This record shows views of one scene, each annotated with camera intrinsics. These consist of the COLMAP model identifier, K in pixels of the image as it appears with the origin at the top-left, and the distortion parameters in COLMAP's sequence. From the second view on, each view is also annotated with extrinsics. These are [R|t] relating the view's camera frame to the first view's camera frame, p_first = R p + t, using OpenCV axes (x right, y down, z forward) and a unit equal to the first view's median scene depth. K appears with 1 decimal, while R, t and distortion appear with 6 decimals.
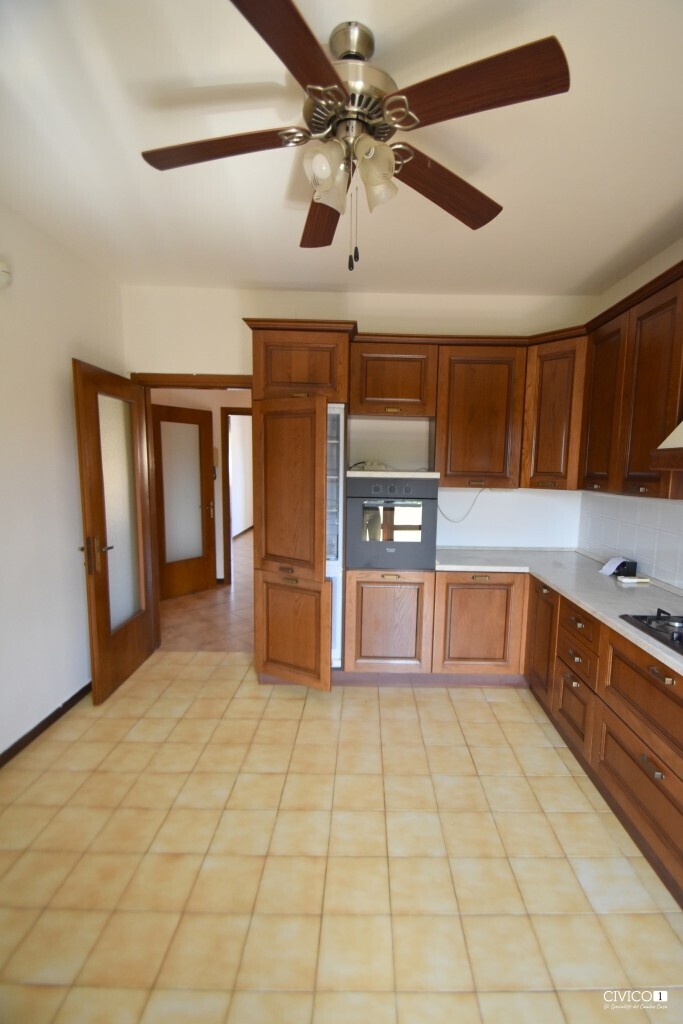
lens RADIAL K [[471.1, 0, 344.6], [0, 471.1, 516.6], [0, 0, 1]] dist [0.006322, -0.002712]
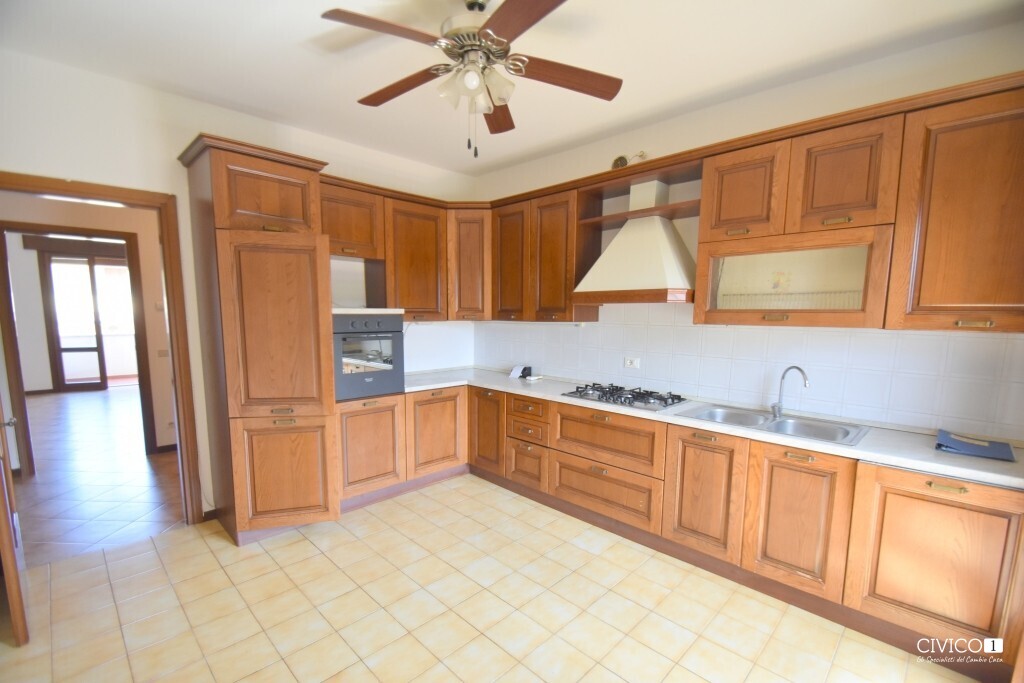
lens RADIAL K [[471.1, 0, 513.6], [0, 471.1, 368.4], [0, 0, 1]] dist [0.006322, -0.002712]
pose [[0.692688, -0.097848, 0.714569, -0.461577], [0.082362, 0.995005, 0.056409, 0.010797], [-0.716519, 0.019779, 0.697287, -0.011682]]
